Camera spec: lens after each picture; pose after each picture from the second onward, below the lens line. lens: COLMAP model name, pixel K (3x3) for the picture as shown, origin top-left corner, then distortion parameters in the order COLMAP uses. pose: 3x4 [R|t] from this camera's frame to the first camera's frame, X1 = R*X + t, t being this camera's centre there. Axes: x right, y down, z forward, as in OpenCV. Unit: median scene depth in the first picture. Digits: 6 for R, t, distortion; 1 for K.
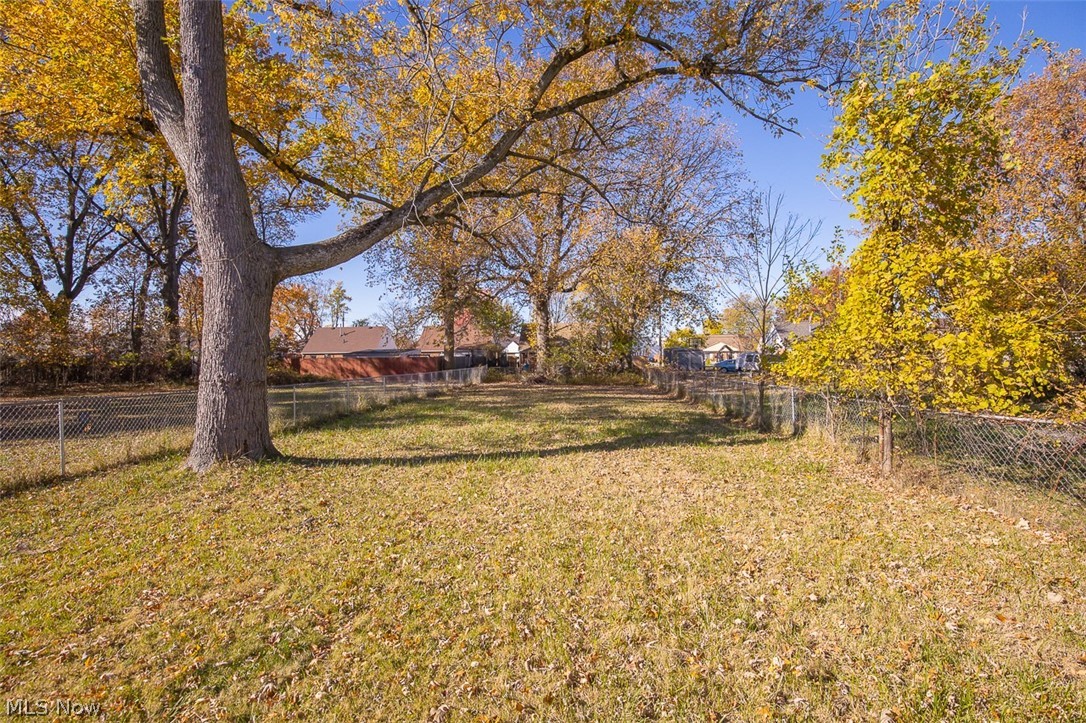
lens RADIAL K [[493.3, 0, 543.0], [0, 493.3, 361.5], [0, 0, 1]] dist [-0.001248, -0.000075]
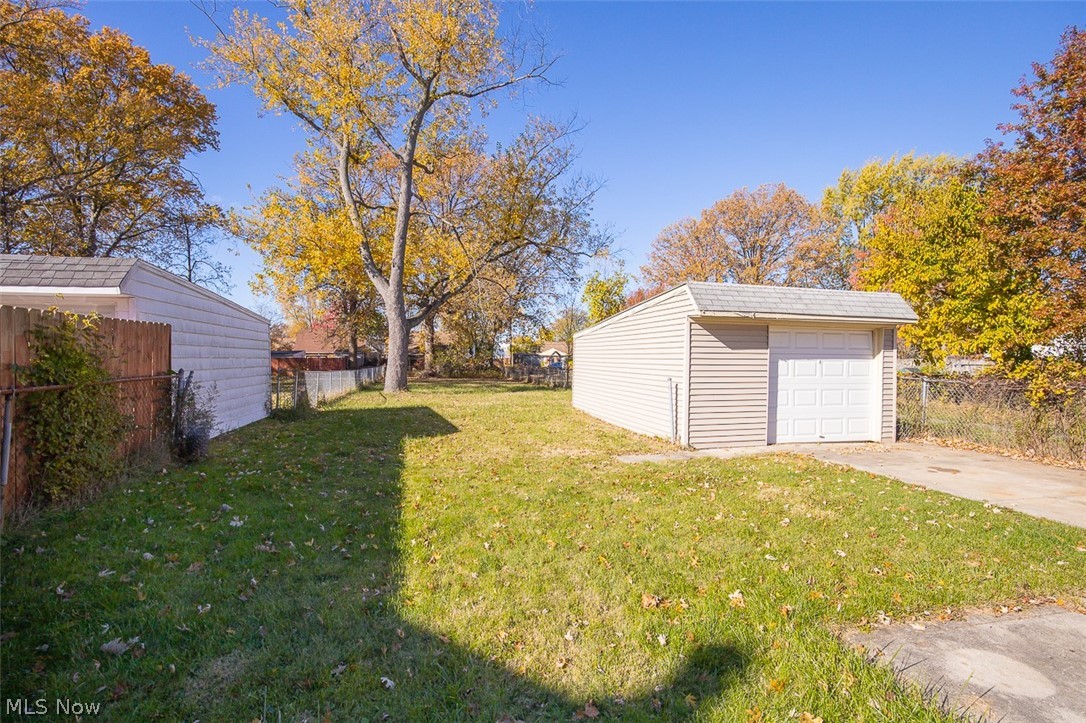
lens RADIAL K [[508.4, 0, 543.0], [0, 508.4, 361.5], [0, 0, 1]] dist [0.010236, 0.000243]
pose [[0.946786, 0.008820, 0.321743, -0.147100], [-0.007084, 0.999953, -0.006566, 0.005507], [-0.321786, 0.003937, 0.946804, -0.408348]]
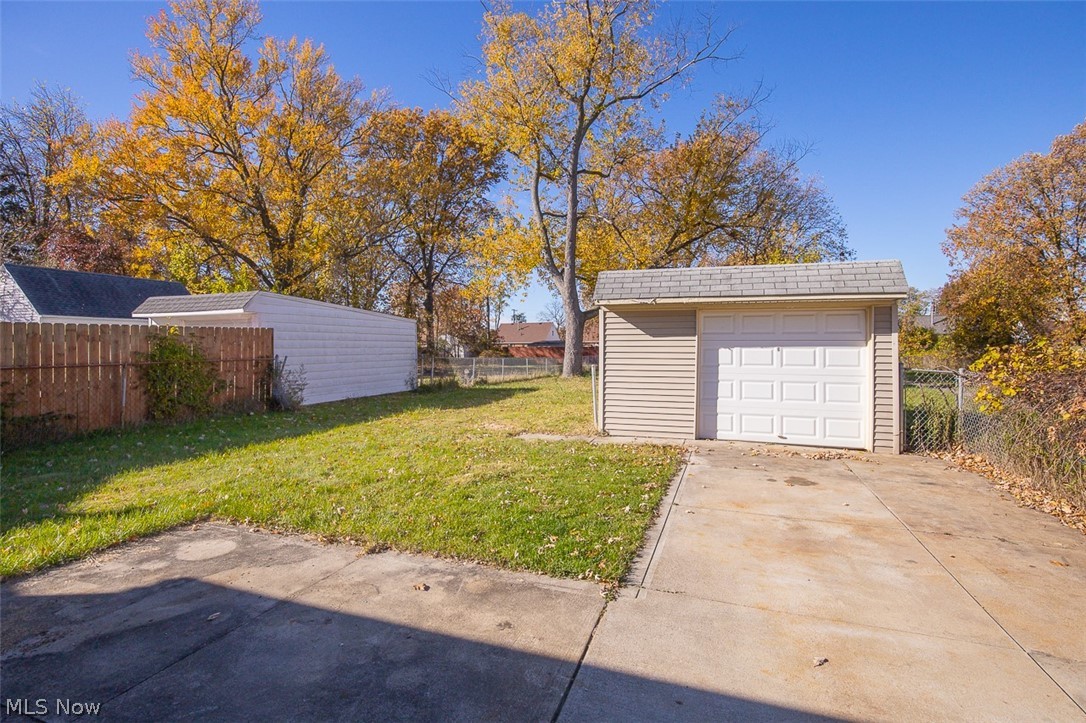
lens RADIAL K [[505.3, 0, 549.9], [0, 505.3, 348.4], [0, 0, 1]] dist [-0.004323, -0.000225]
pose [[0.967705, 0.005991, -0.252015, 0.013062], [-0.007436, 0.999961, -0.004782, 0.004511], [0.251976, 0.006502, 0.967712, -0.442681]]
